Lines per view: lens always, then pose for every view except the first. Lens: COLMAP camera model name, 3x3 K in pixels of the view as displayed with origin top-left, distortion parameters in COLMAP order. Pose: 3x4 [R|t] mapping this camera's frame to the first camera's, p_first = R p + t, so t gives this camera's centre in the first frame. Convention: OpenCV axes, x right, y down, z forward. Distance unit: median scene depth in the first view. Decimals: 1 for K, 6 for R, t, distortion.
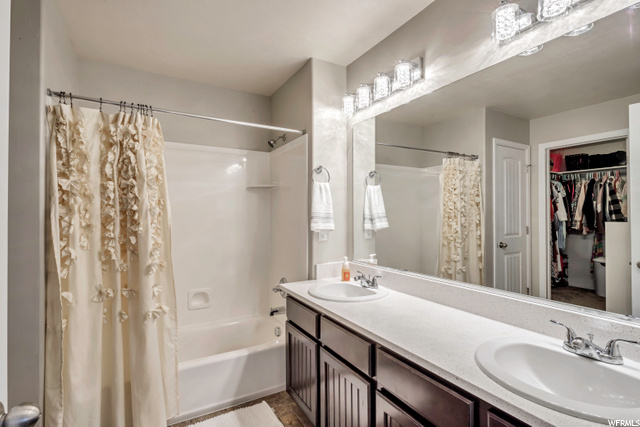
lens RADIAL K [[305.0, 0, 318.7], [0, 305.0, 215.0], [0, 0, 1]] dist [-0.000458, 0.003527]
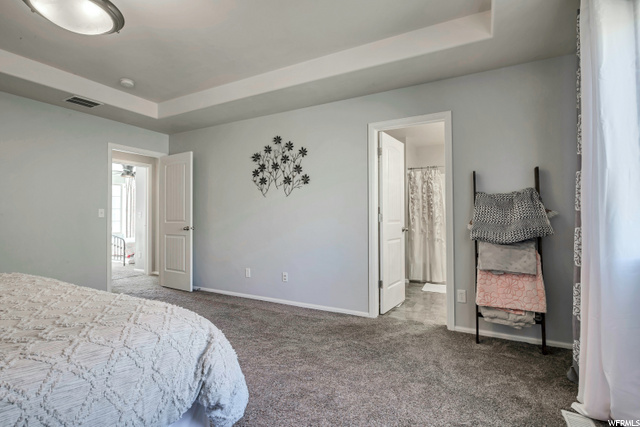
lens RADIAL K [[305.0, 0, 318.2], [0, 305.0, 210.6], [0, 0, 1]] dist [-0.000458, 0.003527]
pose [[0.538557, -0.012492, -0.842497, 1.301361], [0.008303, 0.999920, -0.009518, 0.072195], [0.842548, -0.001869, 0.538617, -1.522879]]
